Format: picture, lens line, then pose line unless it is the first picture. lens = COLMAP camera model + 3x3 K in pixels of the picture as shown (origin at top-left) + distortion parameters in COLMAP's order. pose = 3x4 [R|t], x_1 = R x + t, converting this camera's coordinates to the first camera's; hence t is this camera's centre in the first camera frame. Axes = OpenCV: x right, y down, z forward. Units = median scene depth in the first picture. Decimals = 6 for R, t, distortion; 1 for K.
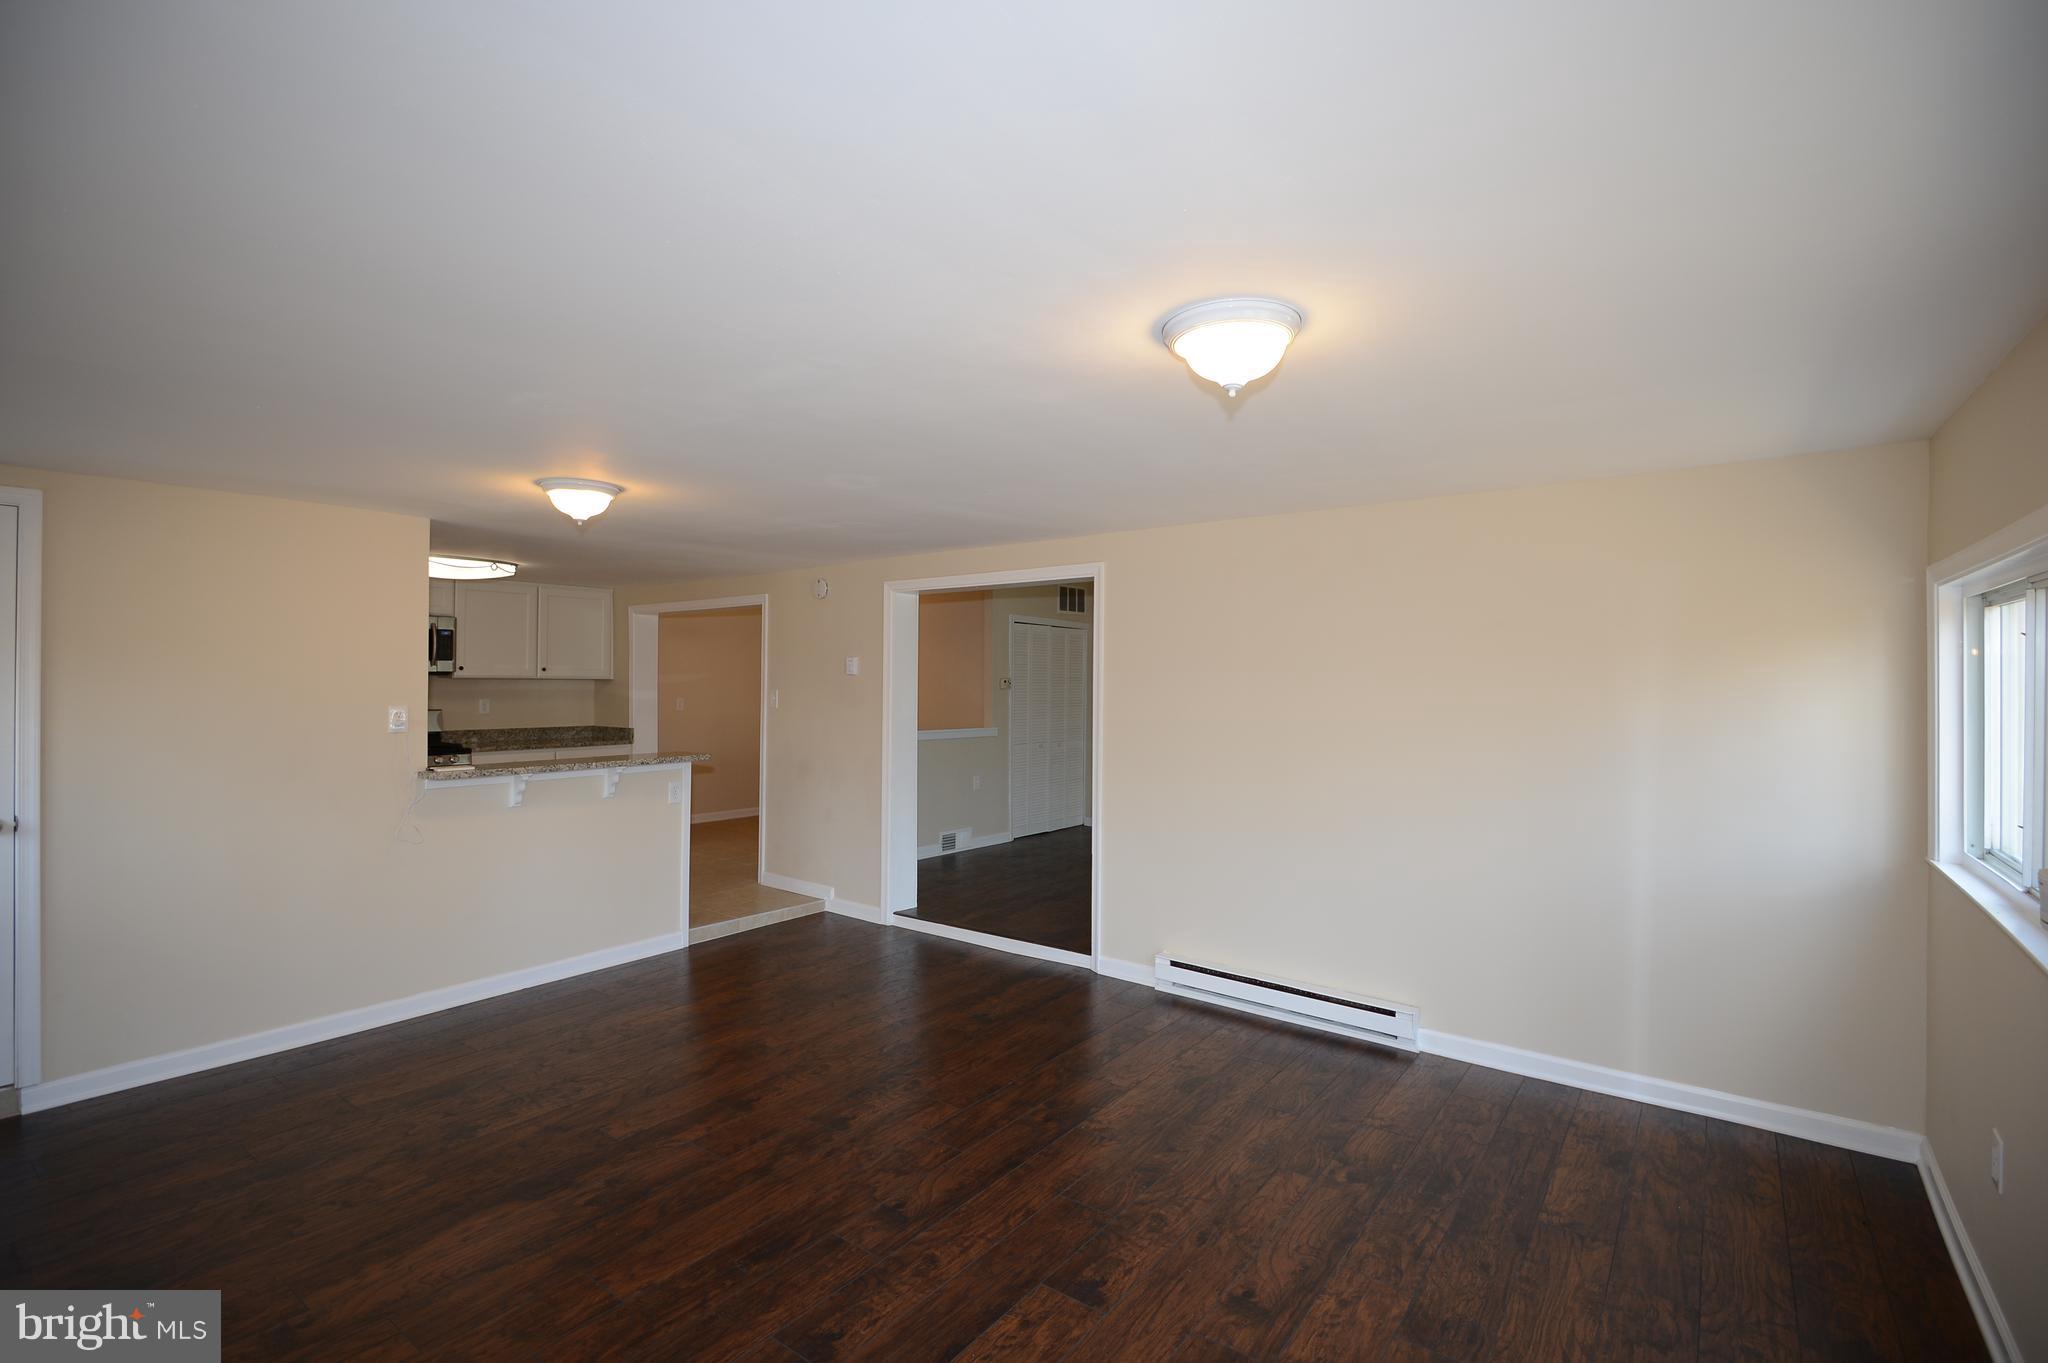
lens RADIAL K [[944.3, 0, 1025.9], [0, 944.3, 674.6], [0, 0, 1]] dist [0.000937, -0.011645]
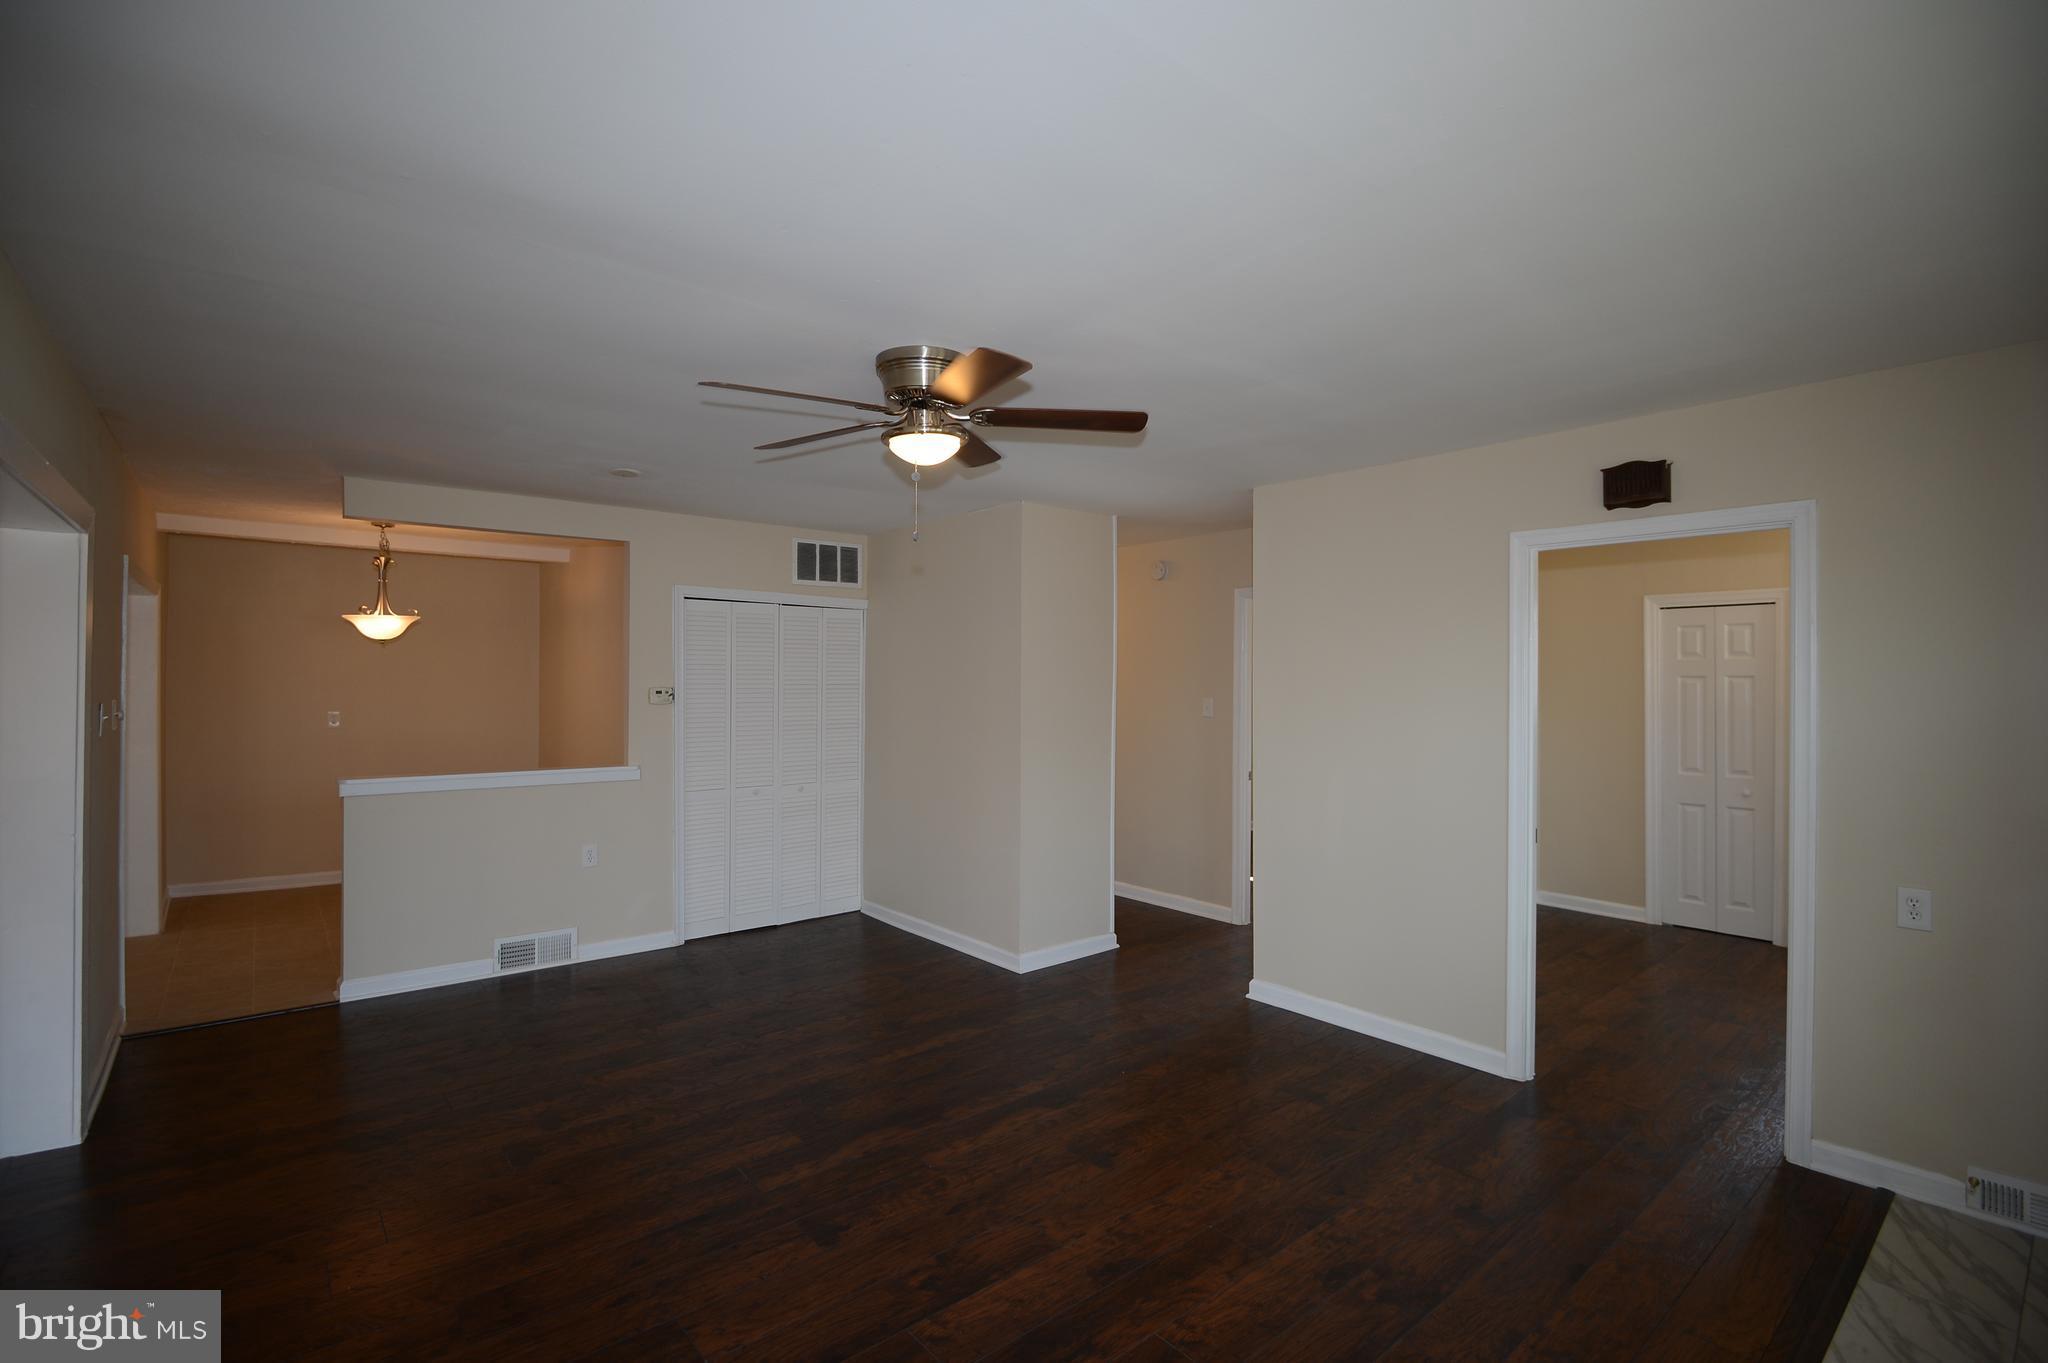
lens RADIAL K [[934.5, 0, 1026.8], [0, 934.5, 678.3], [0, 0, 1]] dist [0.001860, -0.010201]
pose [[0.976407, 0.000202, -0.215938, 0.328599], [0.002765, 0.999906, 0.013438, -0.009275], [0.215921, -0.013718, 0.976315, 0.417079]]
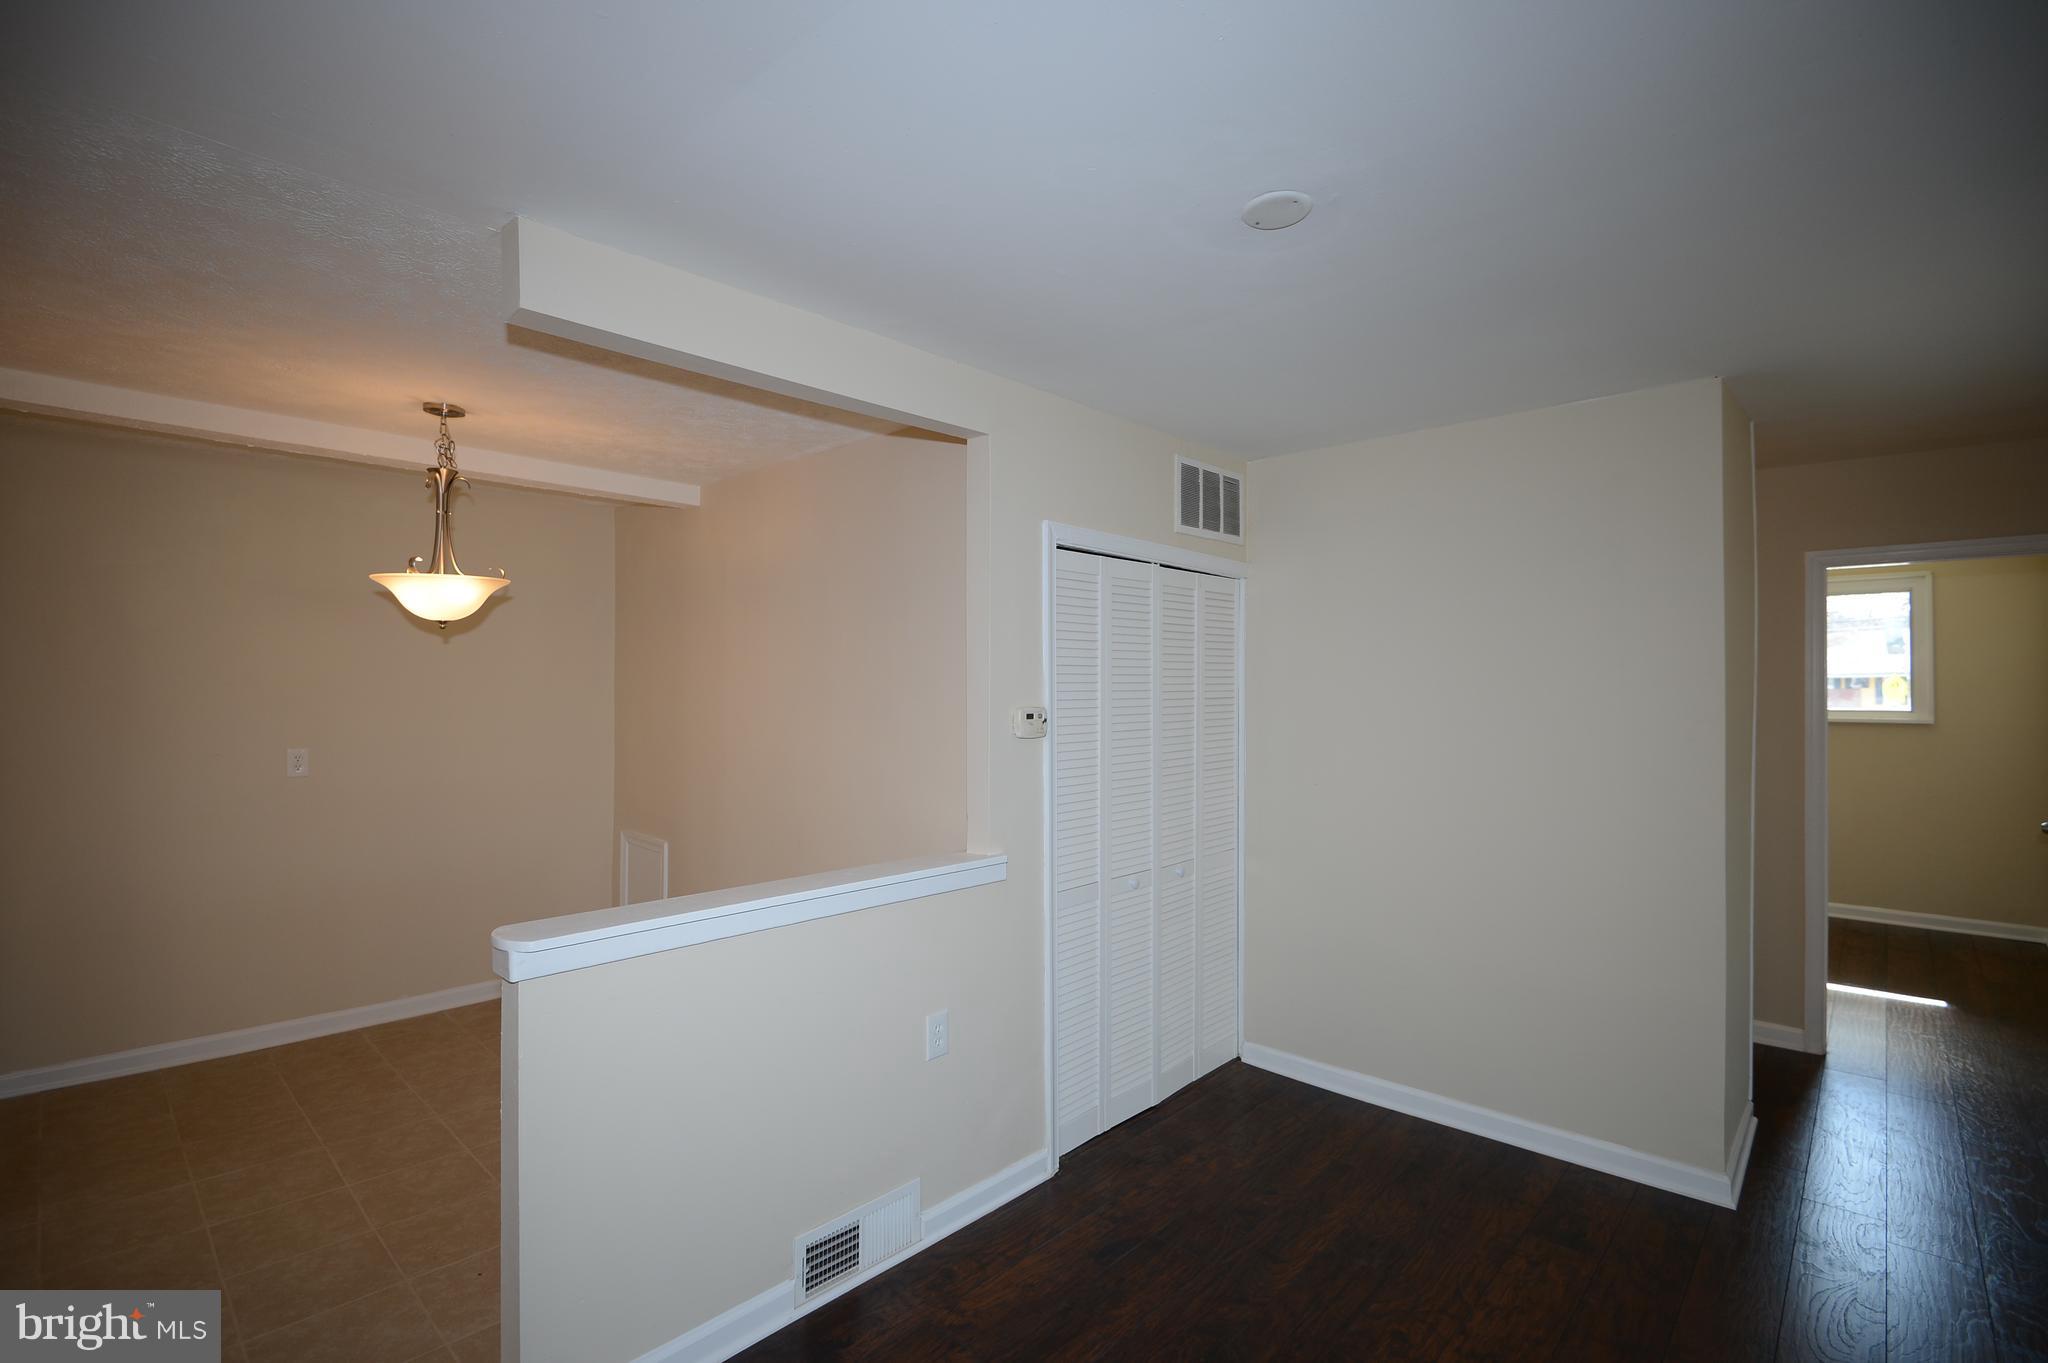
lens RADIAL K [[944.3, 0, 1025.9], [0, 944.3, 674.6], [0, 0, 1]] dist [0.000937, -0.011645]
pose [[0.995465, -0.003898, -0.095049, 0.009306], [0.004082, 0.999990, 0.001739, -0.008043], [0.095042, -0.002120, 0.995471, 0.616969]]
